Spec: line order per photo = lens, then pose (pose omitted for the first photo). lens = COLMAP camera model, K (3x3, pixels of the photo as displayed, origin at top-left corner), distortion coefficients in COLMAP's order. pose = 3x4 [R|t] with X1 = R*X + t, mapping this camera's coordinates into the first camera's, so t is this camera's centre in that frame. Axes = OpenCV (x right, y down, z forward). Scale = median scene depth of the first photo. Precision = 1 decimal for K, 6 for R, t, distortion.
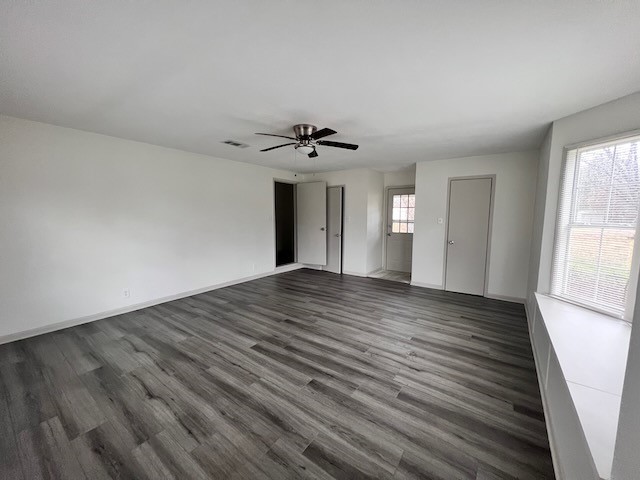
lens RADIAL K [[256.5, 0, 319.1], [0, 256.5, 236.8], [0, 0, 1]] dist [-0.001635, 0.000516]
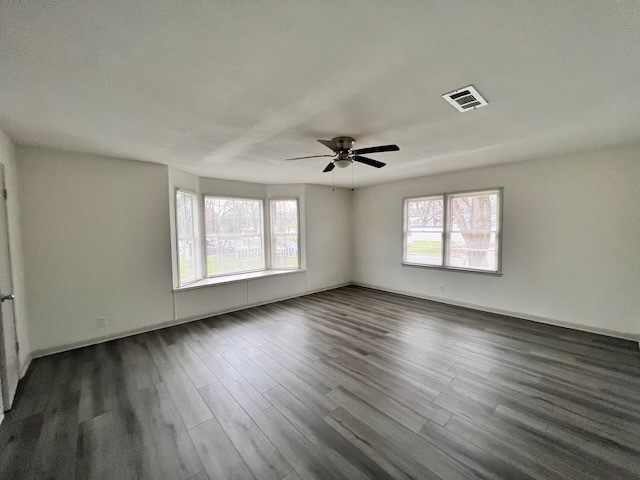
lens RADIAL K [[255.5, 0, 320.0], [0, 255.5, 244.8], [0, 0, 1]] dist [-0.001474, -0.000310]
pose [[-0.977093, -0.003346, 0.212785, -0.158784], [0.028873, 0.988547, 0.148127, -0.165484], [-0.210843, 0.150878, -0.965806, 1.808239]]
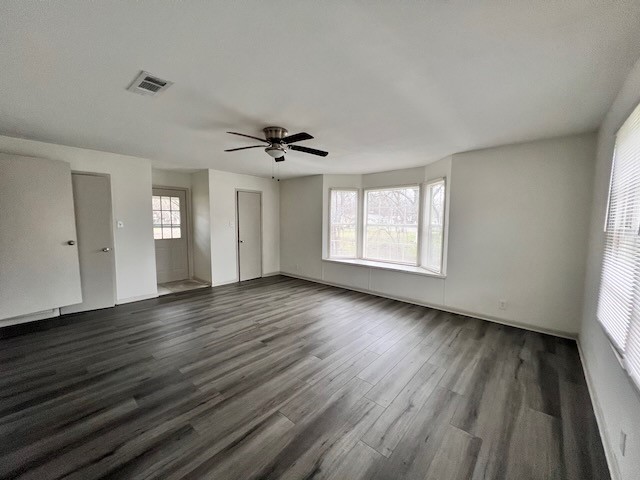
lens RADIAL K [[255.5, 0, 318.9], [0, 255.5, 242.7], [0, 0, 1]] dist [-0.001474, -0.000310]
pose [[0.093239, -0.090405, 0.991531, -0.938991], [0.078225, 0.993456, 0.083225, -0.063782], [-0.992566, 0.069803, 0.099701, 0.708408]]
